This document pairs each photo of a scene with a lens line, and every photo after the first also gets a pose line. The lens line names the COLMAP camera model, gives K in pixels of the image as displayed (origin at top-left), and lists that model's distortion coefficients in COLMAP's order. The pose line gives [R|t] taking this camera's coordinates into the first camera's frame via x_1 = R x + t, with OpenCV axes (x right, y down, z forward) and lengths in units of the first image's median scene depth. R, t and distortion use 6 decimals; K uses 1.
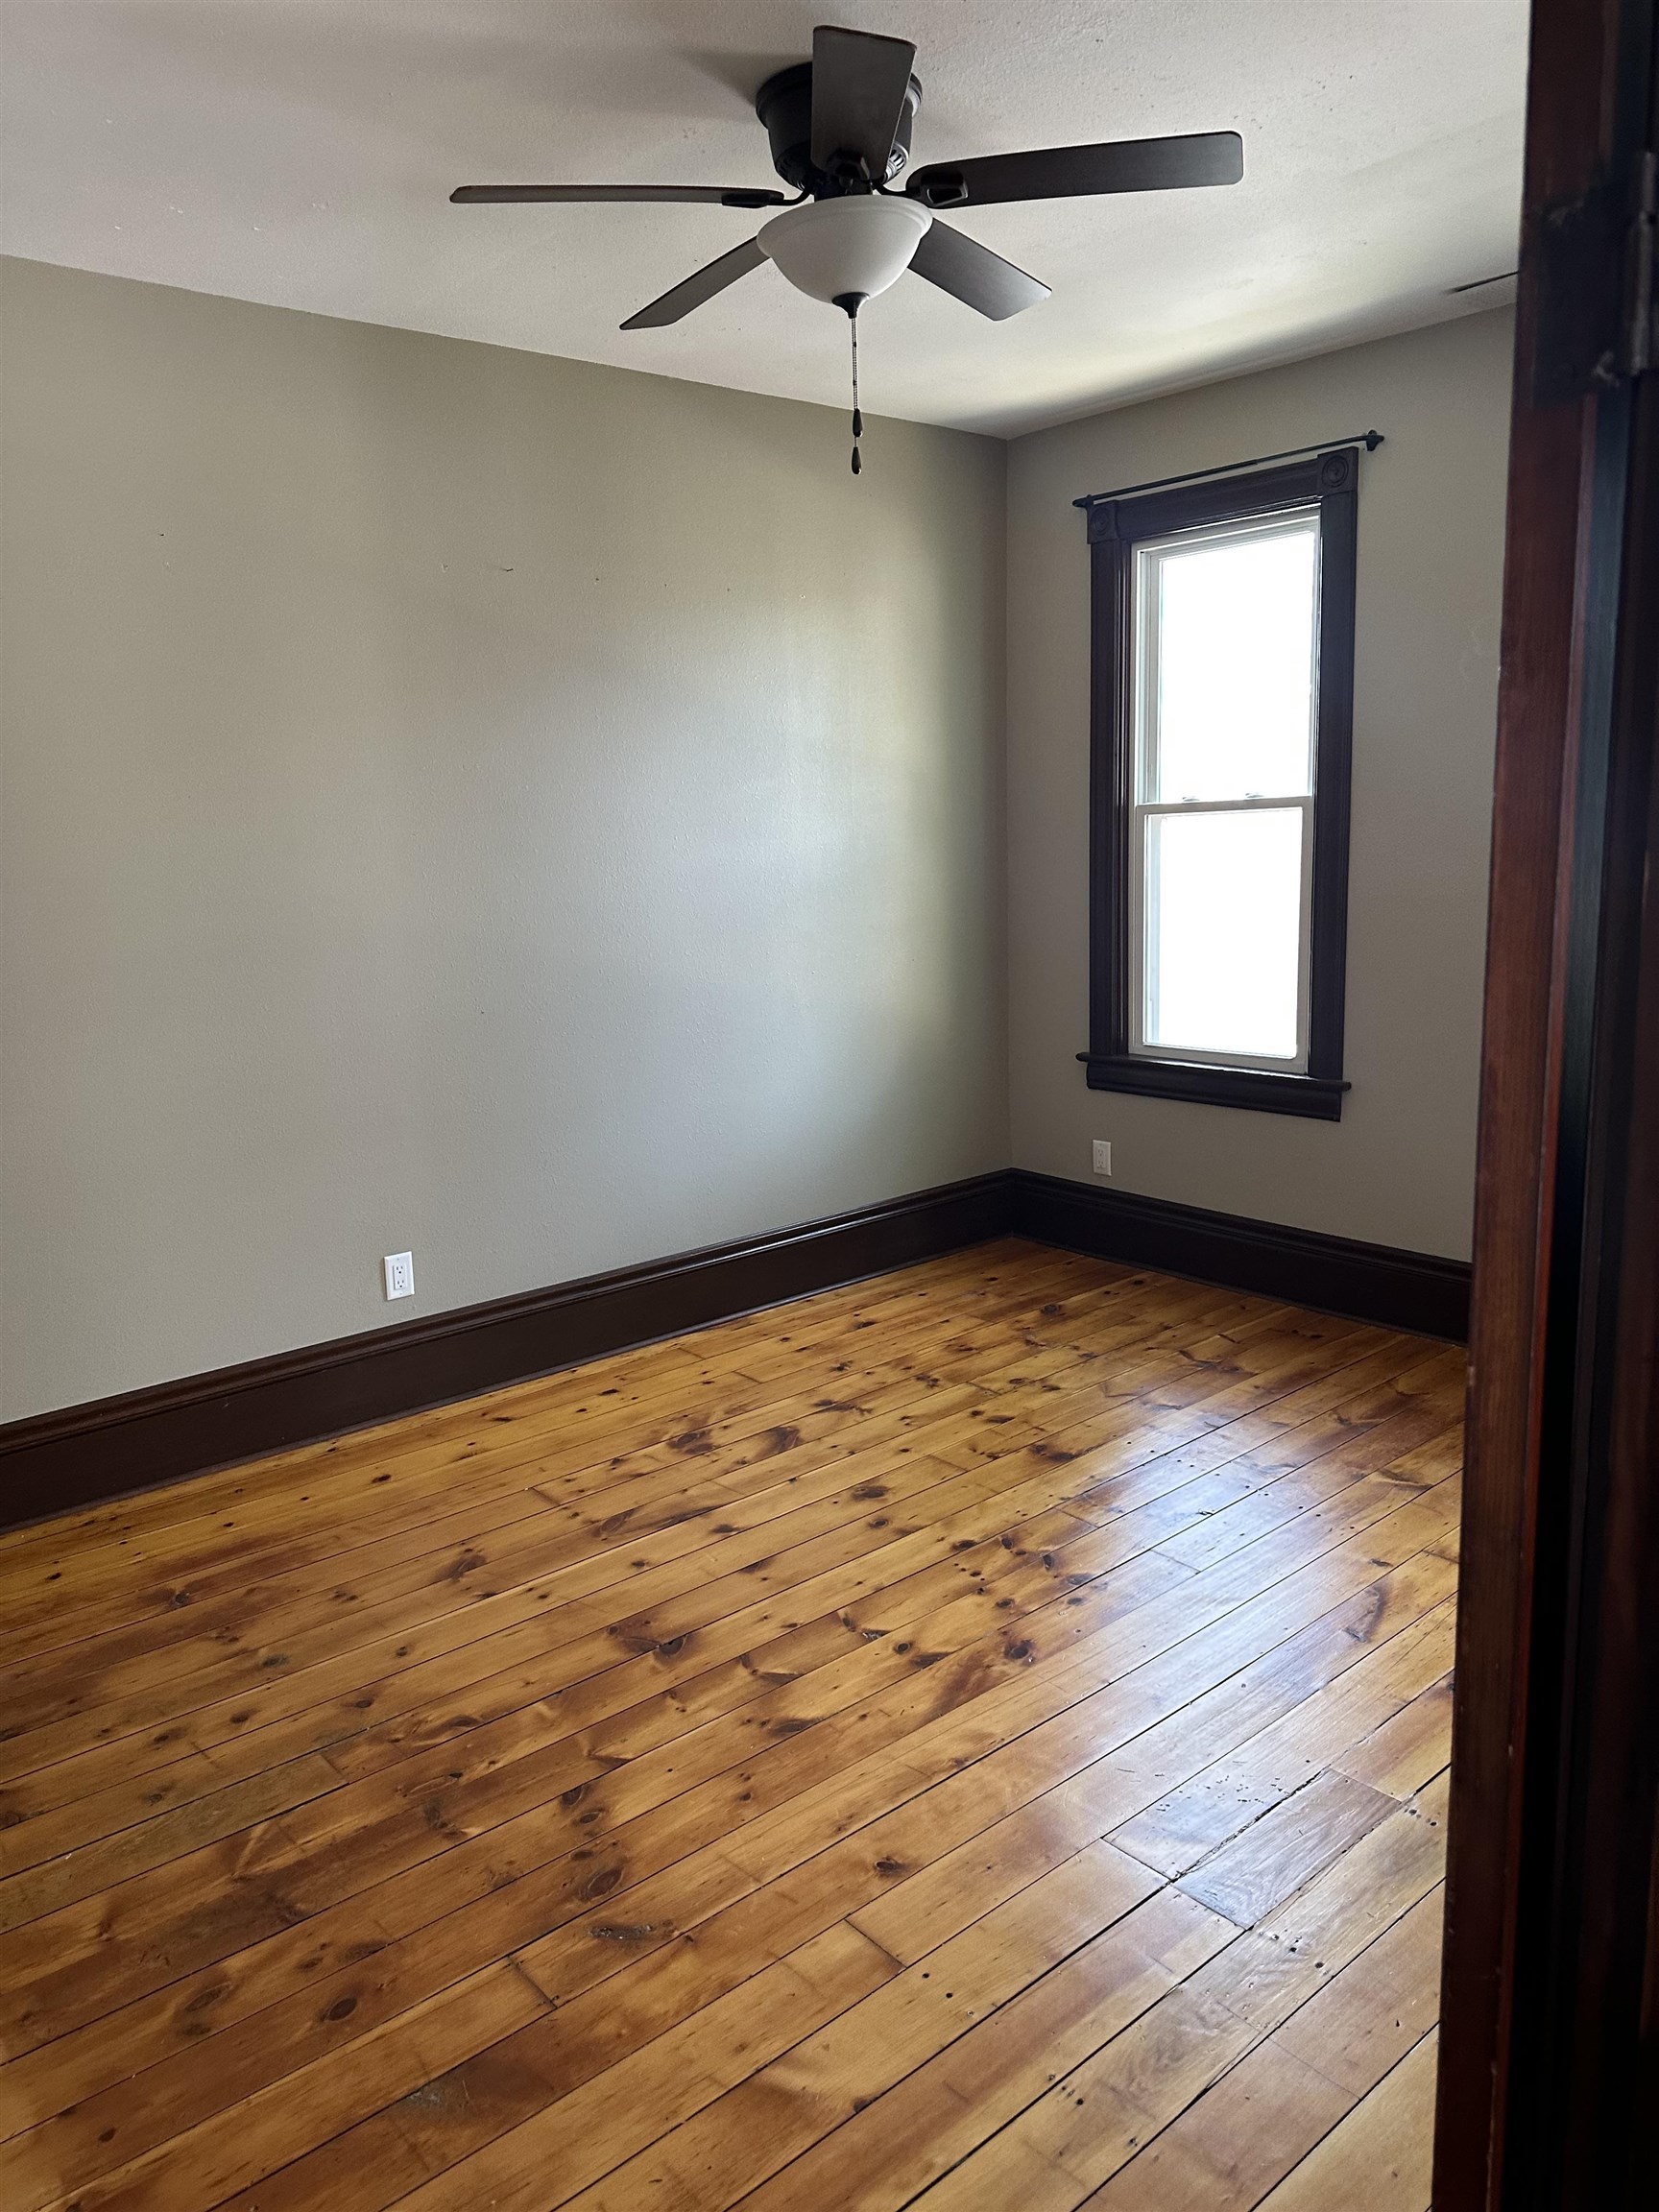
lens RADIAL K [[1547.7, 0, 829.5], [0, 1547.7, 1106.0], [0, 0, 1]] dist [0.093697, -0.112679]
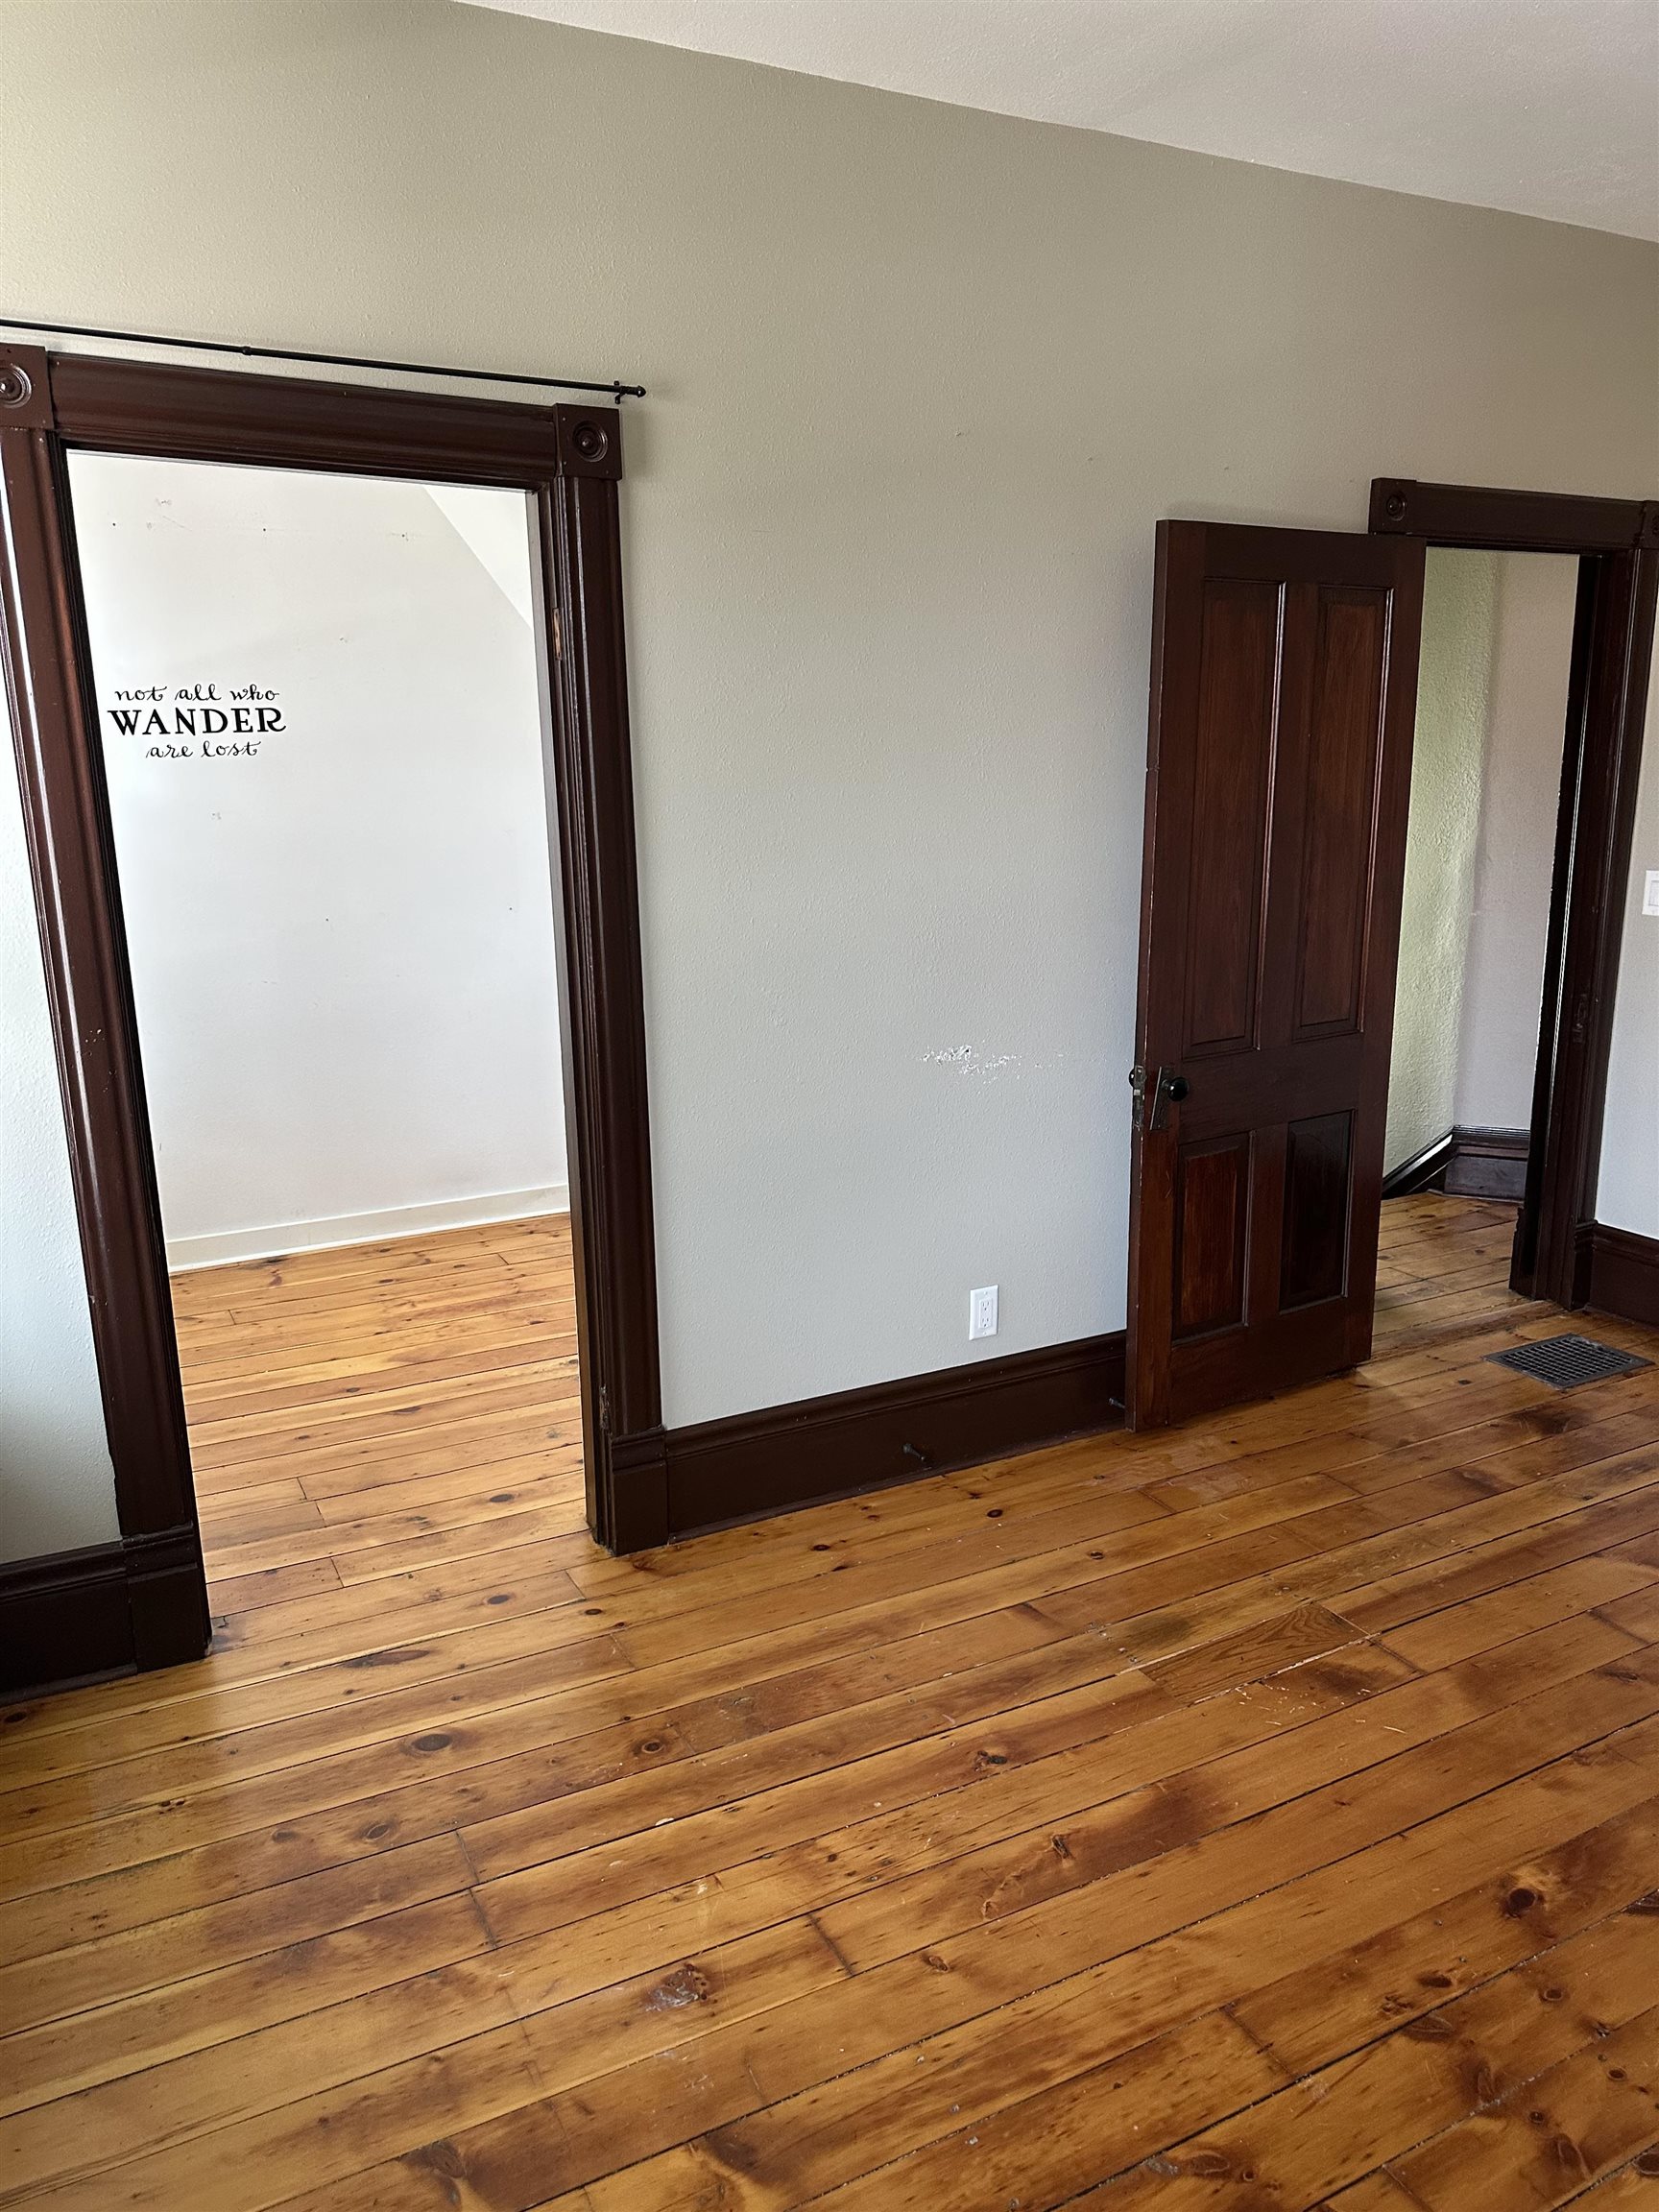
lens RADIAL K [[1547.7, 0, 829.5], [0, 1547.7, 1106.0], [0, 0, 1]] dist [0.093697, -0.112679]
pose [[-0.973576, 0.000763, 0.228363, 0.251330], [0.090616, 0.919188, 0.383253, -0.279819], [-0.209616, 0.393819, -0.894968, 1.487810]]
